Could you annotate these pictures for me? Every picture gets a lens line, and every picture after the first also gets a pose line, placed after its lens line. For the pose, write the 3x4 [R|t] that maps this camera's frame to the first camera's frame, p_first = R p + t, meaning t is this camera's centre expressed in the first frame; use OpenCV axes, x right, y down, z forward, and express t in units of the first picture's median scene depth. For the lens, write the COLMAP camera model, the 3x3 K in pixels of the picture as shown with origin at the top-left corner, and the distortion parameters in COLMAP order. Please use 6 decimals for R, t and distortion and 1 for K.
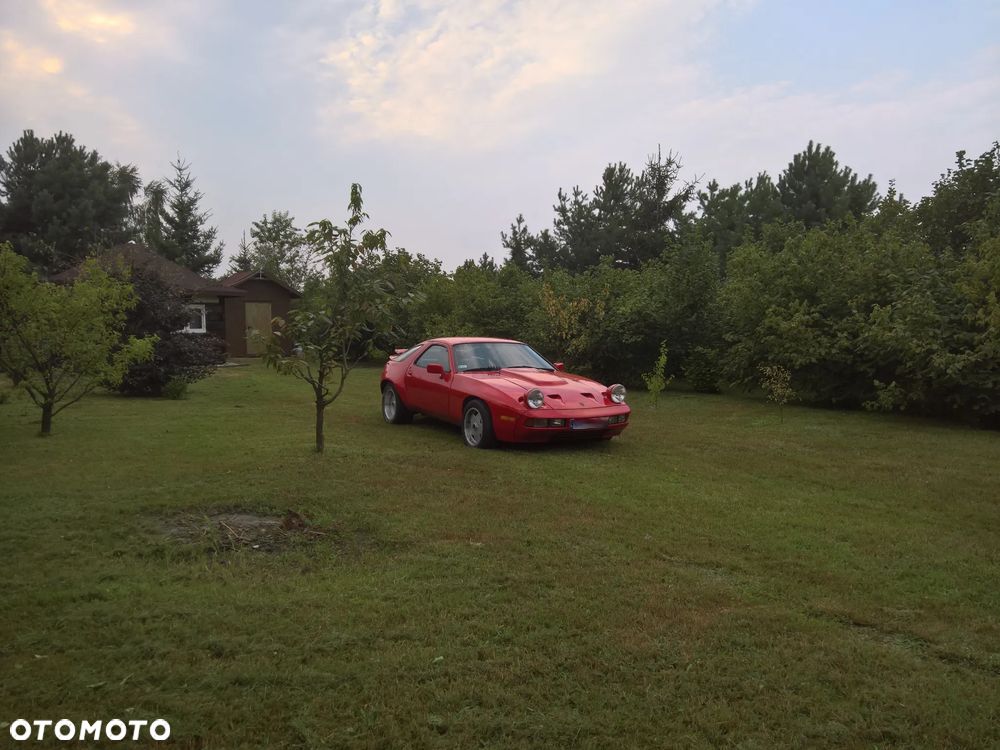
lens RADIAL K [[798.5, 0, 498.3], [0, 798.5, 374.1], [0, 0, 1]] dist [0.007649, -0.019305]
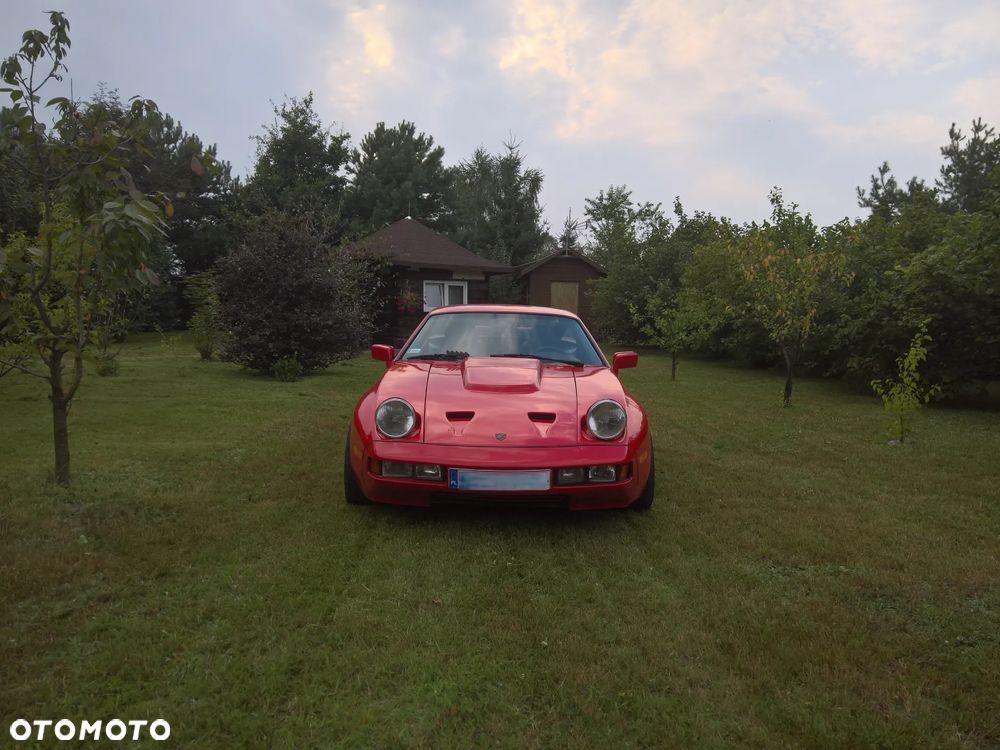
lens RADIAL K [[798.5, 0, 502.7], [0, 798.5, 370.6], [0, 0, 1]] dist [0.007649, -0.019305]
pose [[0.871361, 0.042583, -0.488791, 0.089769], [-0.038450, 0.999089, 0.018496, -0.002644], [0.489133, 0.002677, 0.872205, 0.162478]]
